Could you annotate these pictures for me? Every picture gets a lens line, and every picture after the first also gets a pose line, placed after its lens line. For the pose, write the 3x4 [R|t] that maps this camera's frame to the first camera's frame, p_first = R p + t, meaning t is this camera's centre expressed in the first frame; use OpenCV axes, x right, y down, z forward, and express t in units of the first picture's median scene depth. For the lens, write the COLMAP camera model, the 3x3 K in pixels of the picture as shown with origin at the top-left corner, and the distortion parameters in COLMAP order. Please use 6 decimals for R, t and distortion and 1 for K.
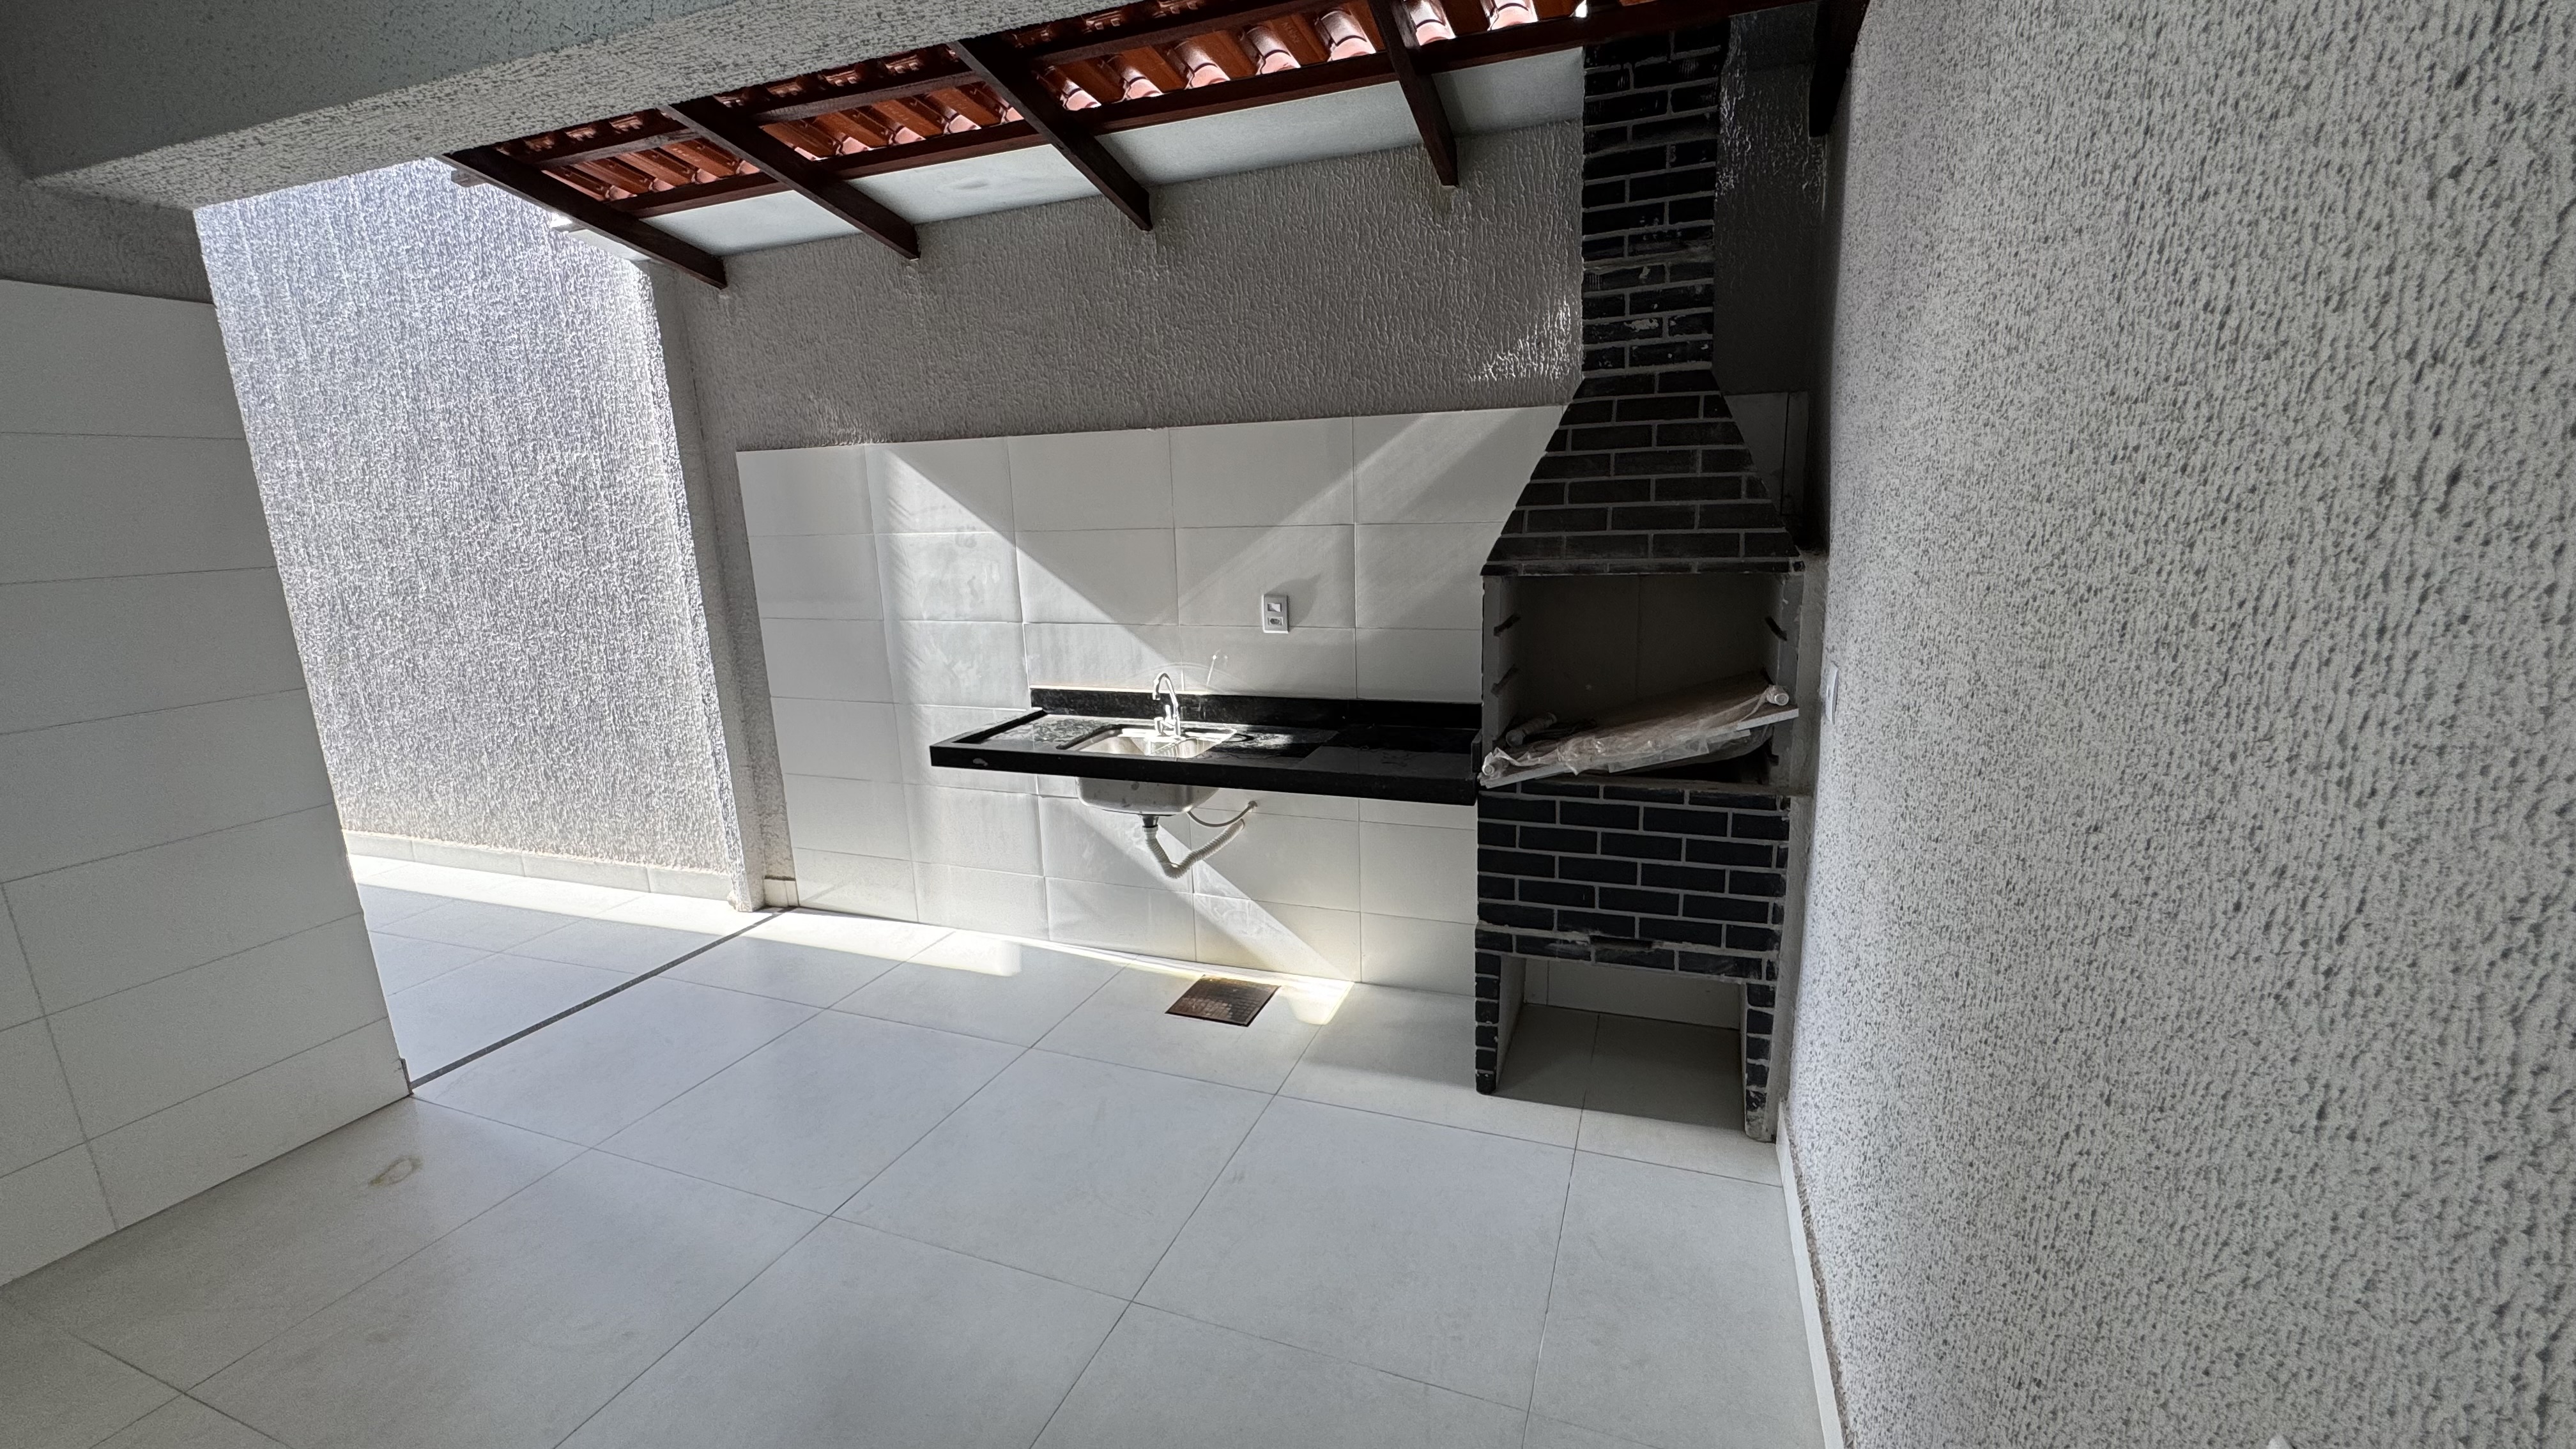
lens RADIAL K [[1037.3, 0, 1282.0], [0, 1037.3, 726.2], [0, 0, 1]] dist [-0.003293, 0.000879]
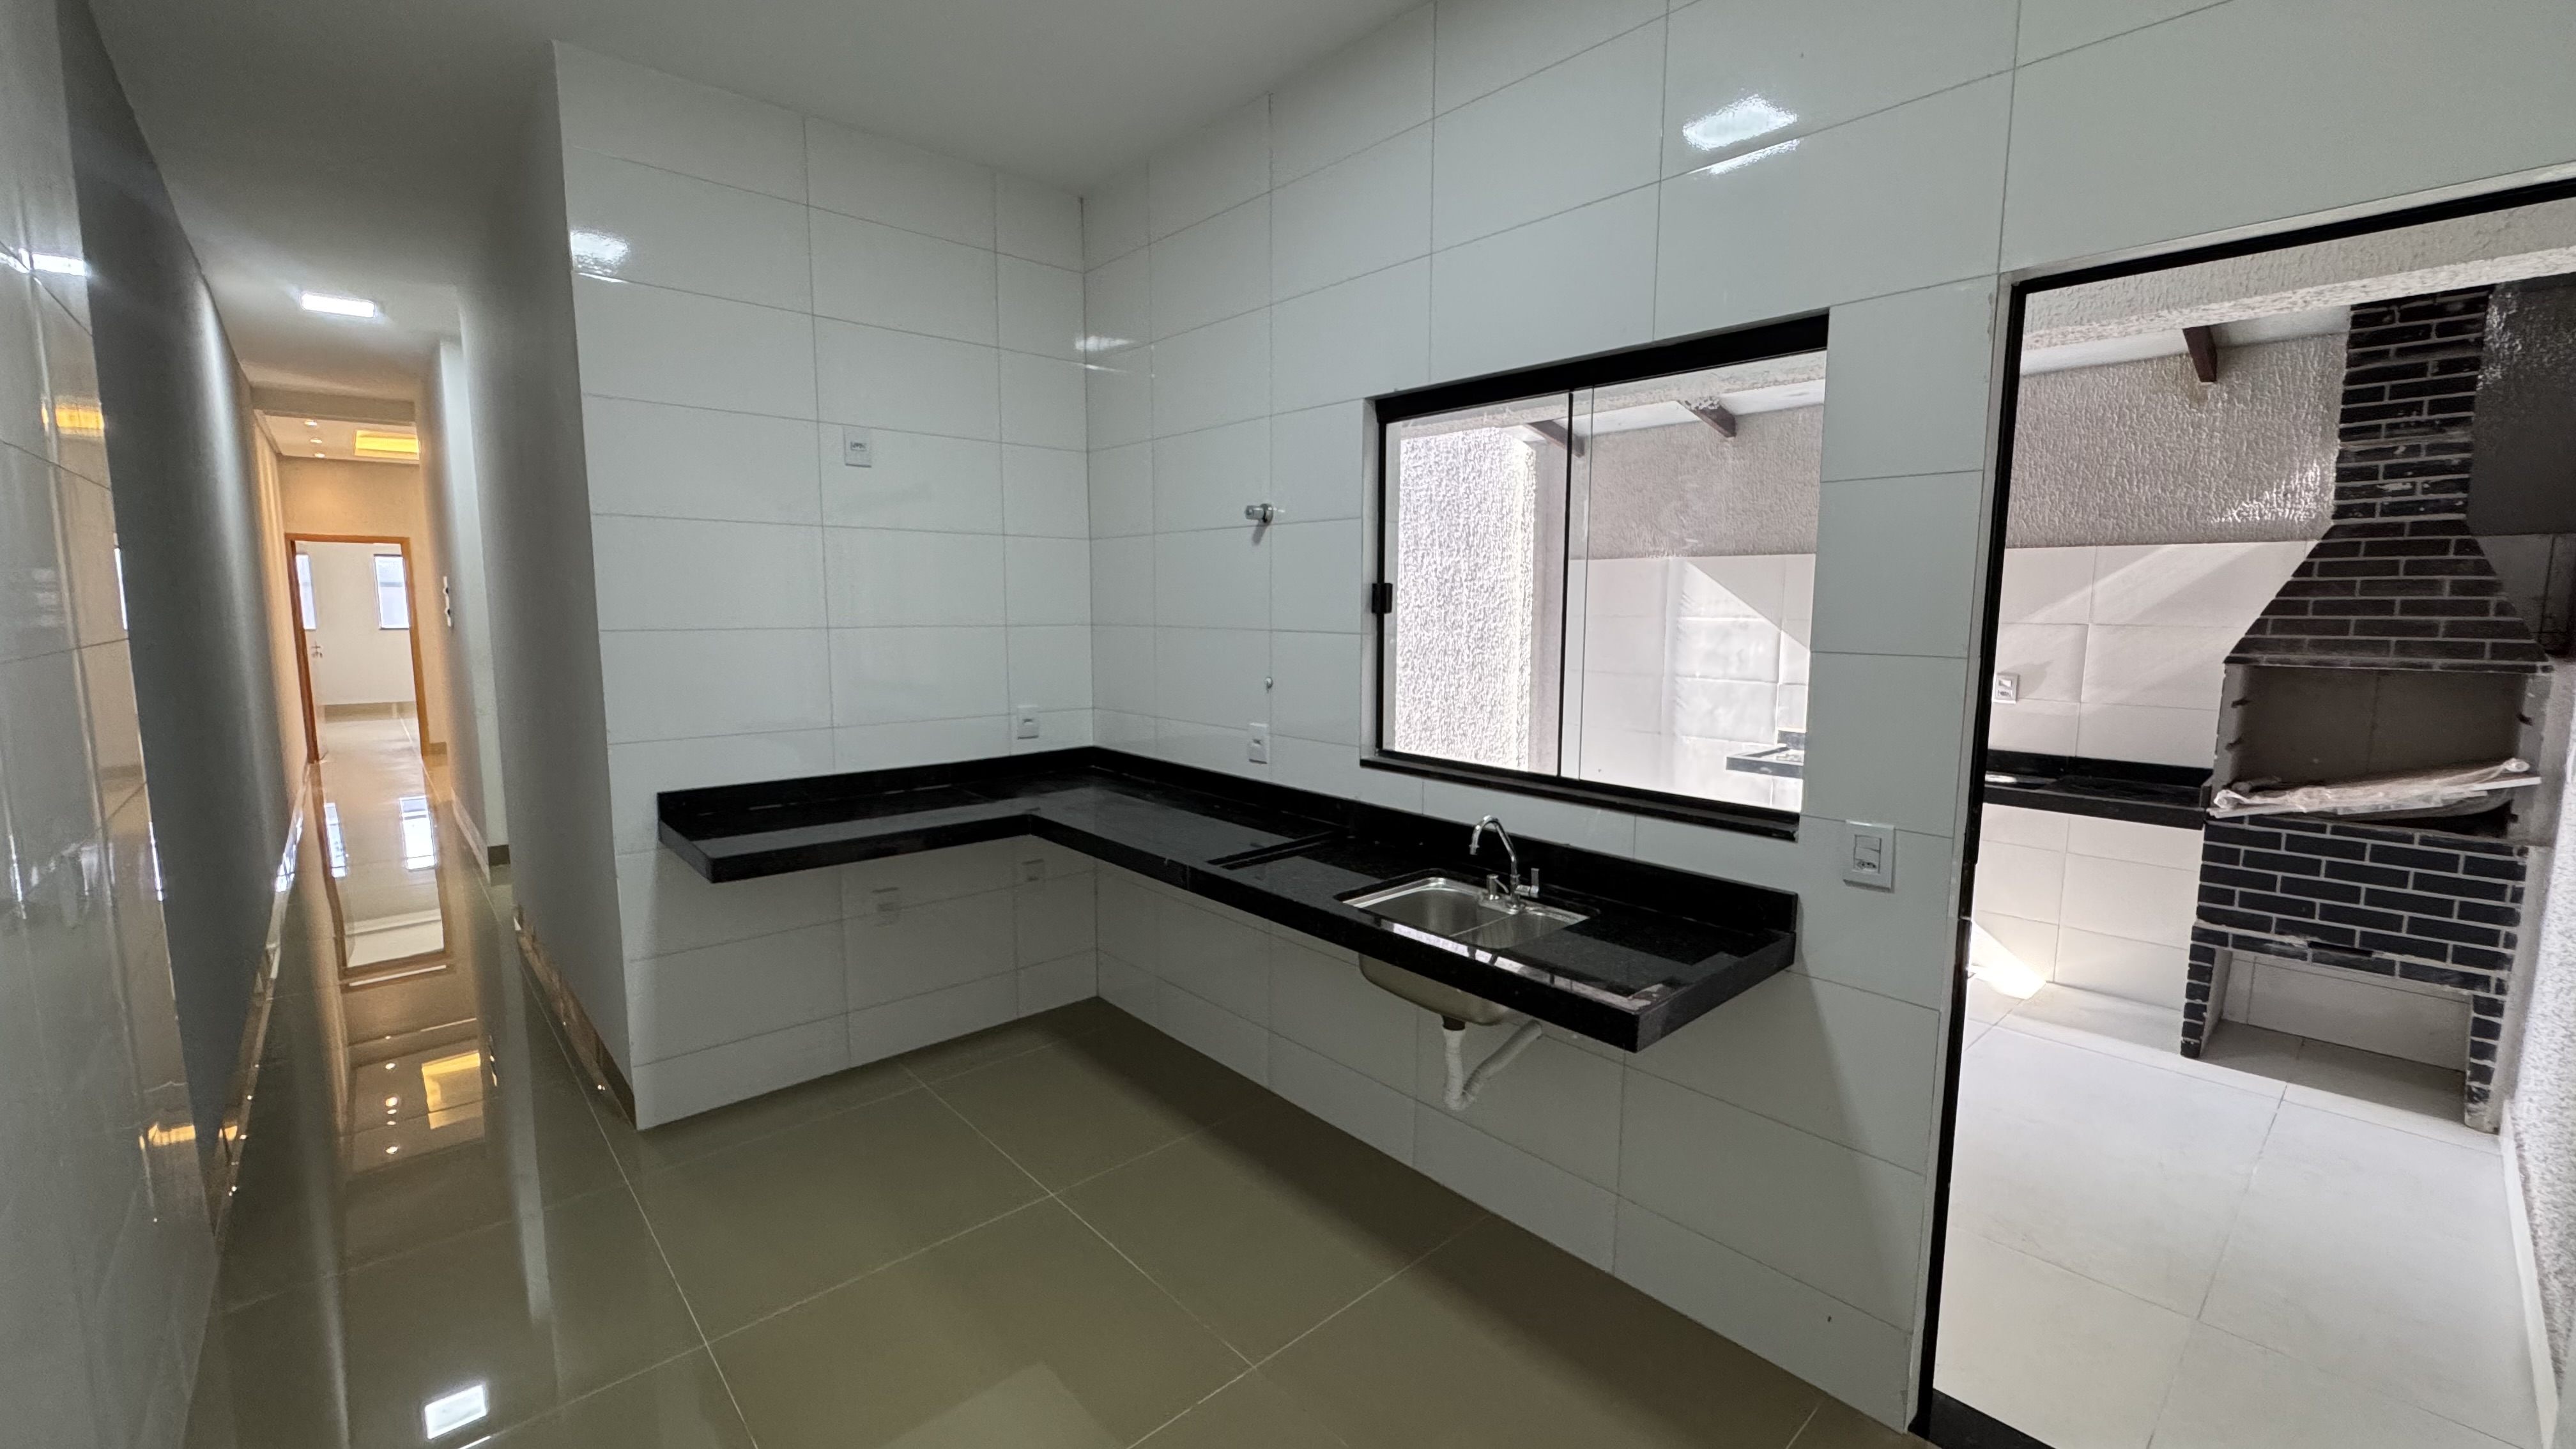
lens RADIAL K [[1037.3, 0, 1282.0], [0, 1037.3, 726.2], [0, 0, 1]] dist [-0.003293, 0.000879]
pose [[0.884743, 0.090905, -0.457128, -0.282469], [-0.131890, 0.989537, -0.058485, 0.185419], [0.447029, 0.112035, 0.887476, -0.785617]]
